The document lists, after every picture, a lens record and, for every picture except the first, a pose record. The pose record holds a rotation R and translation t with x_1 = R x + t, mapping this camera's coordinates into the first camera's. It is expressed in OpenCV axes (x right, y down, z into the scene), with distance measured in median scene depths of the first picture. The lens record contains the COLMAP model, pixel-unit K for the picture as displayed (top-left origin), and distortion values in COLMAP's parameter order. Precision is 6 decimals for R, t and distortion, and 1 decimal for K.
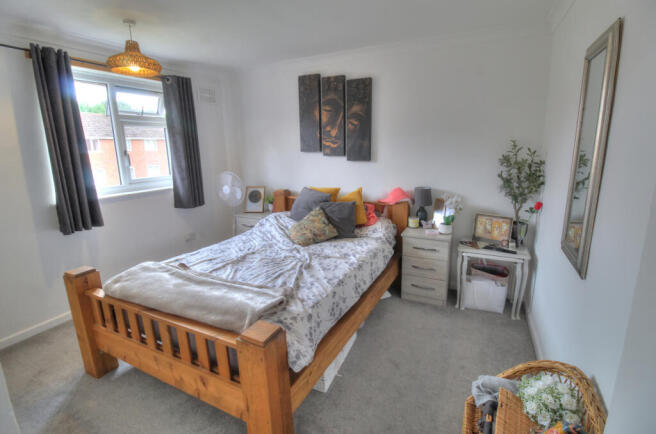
lens RADIAL K [[312.4, 0, 330.6], [0, 312.4, 215.3], [0, 0, 1]] dist [0.006433, -0.003283]
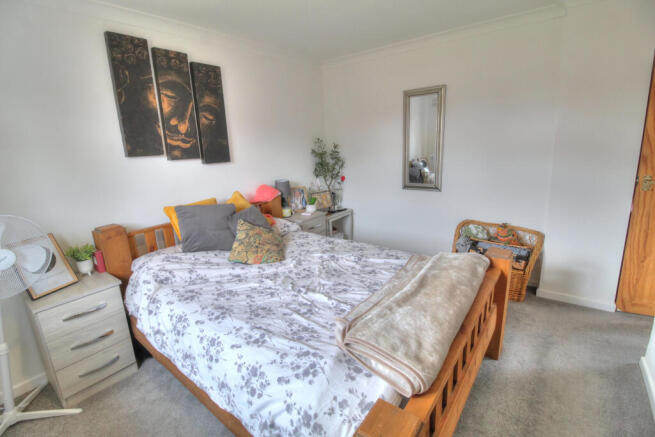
lens RADIAL K [[311.9, 0, 328.6], [0, 311.9, 214.7], [0, 0, 1]] dist [0.006433, -0.003283]
pose [[0.163876, -0.228797, 0.959581, -0.704390], [0.254413, 0.949628, 0.182975, -0.116659], [-0.953110, 0.214145, 0.213830, 0.558715]]
